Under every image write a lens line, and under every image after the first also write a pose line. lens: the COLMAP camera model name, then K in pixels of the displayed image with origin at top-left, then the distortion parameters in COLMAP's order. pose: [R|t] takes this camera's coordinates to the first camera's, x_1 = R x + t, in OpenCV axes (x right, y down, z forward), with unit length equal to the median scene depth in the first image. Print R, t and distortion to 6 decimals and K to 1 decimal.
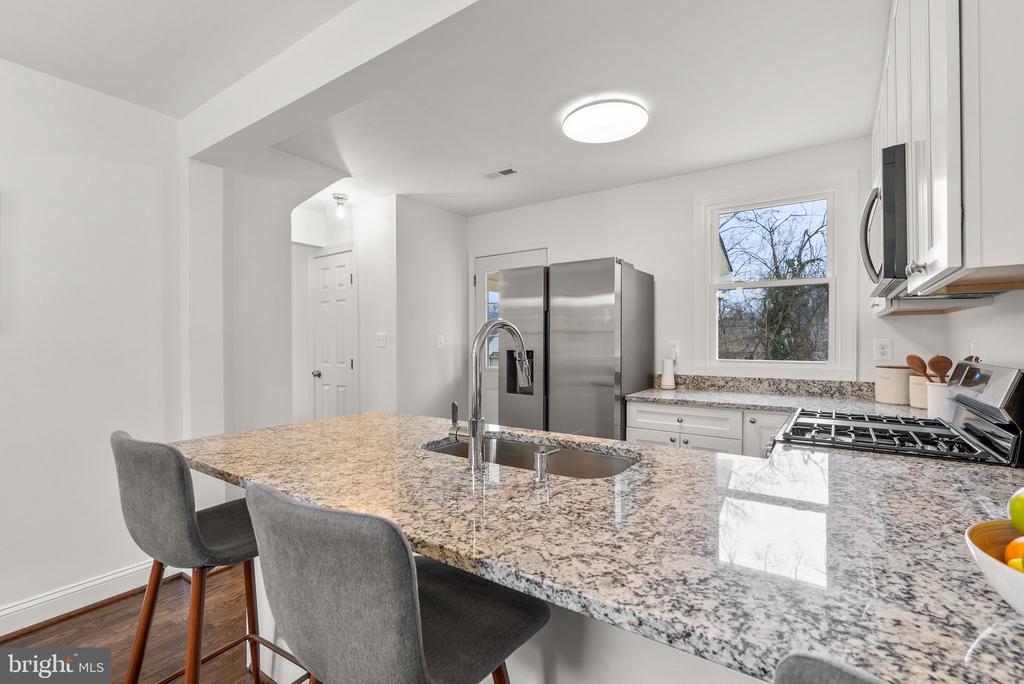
lens RADIAL K [[464.6, 0, 514.1], [0, 464.6, 342.6], [0, 0, 1]] dist [-0.000589, 0.000371]
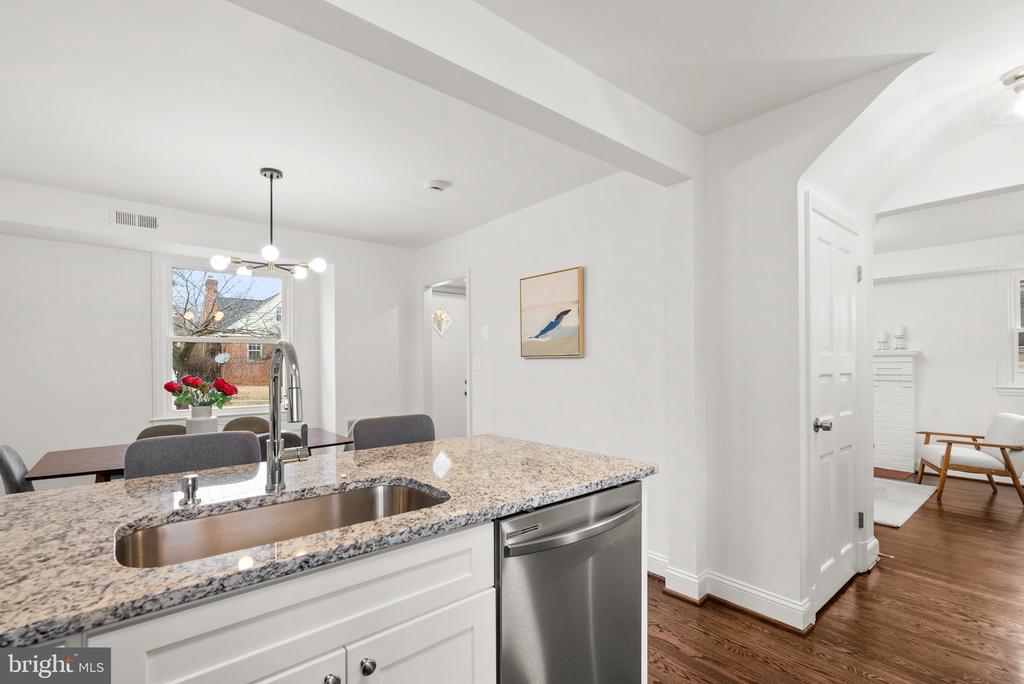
lens RADIAL K [[471.5, 0, 510.1], [0, 471.5, 363.3], [0, 0, 1]] dist [-0.001051, -0.000184]
pose [[-0.263118, 0.006819, -0.964740, 0.881674], [0.010318, 0.999938, 0.004254, -0.003737], [0.964708, -0.008835, -0.263172, 1.992117]]
